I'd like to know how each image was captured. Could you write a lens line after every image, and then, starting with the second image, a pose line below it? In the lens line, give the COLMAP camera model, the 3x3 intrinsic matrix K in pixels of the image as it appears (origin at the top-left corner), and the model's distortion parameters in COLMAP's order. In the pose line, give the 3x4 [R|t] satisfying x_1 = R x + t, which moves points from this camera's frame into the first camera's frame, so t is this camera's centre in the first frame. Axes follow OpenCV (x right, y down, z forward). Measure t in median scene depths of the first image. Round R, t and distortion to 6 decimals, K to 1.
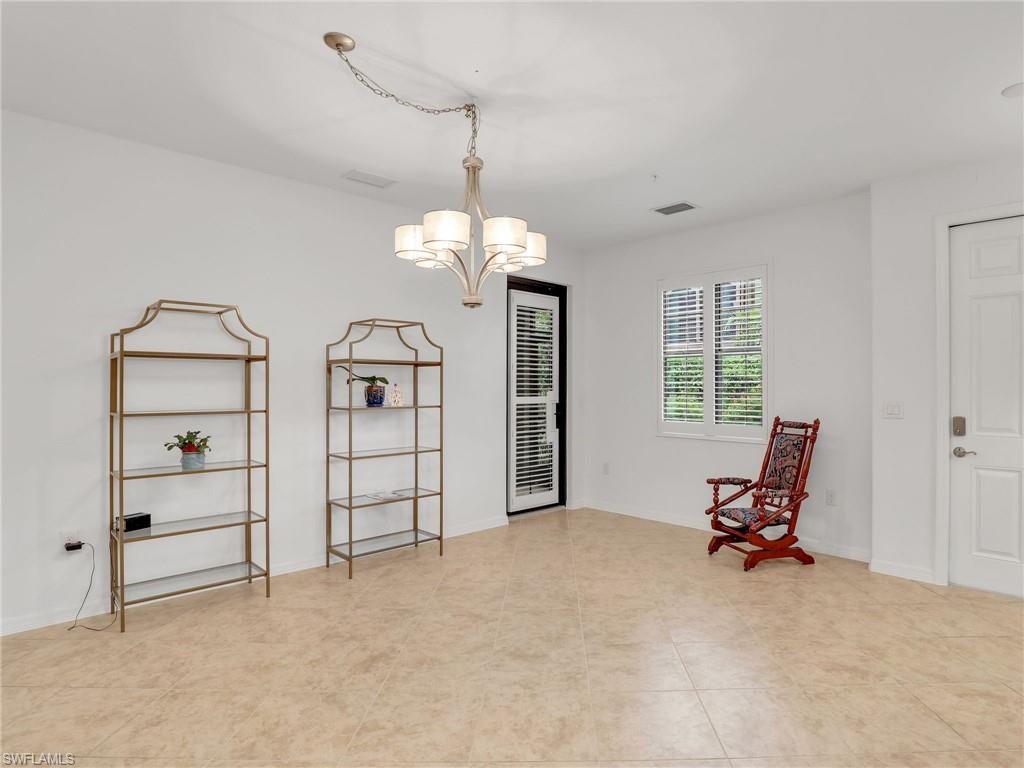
lens RADIAL K [[548.3, 0, 553.8], [0, 548.3, 392.7], [0, 0, 1]] dist [-0.035476, 0.005468]
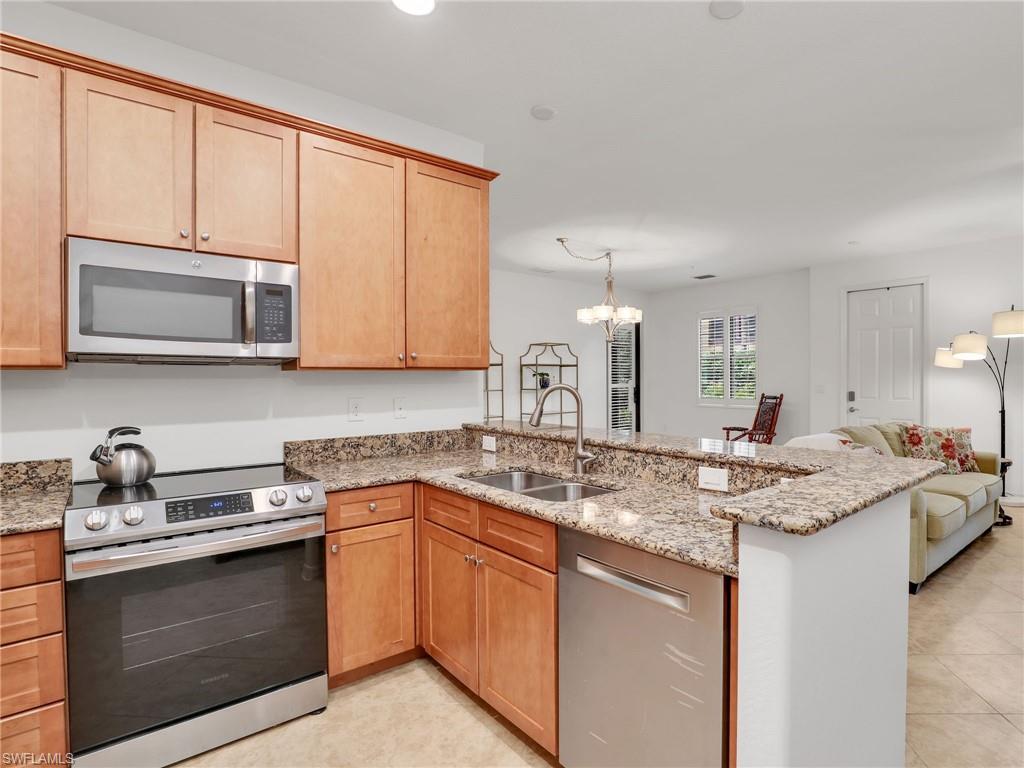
lens RADIAL K [[548.3, 0, 584.2], [0, 548.3, 380.2], [0, 0, 1]] dist [-0.035476, 0.005468]
pose [[0.999317, -0.006843, -0.036310, -0.134125], [0.006665, 0.999965, -0.005033, 0.007292], [0.036343, 0.004787, 0.999328, -0.983966]]
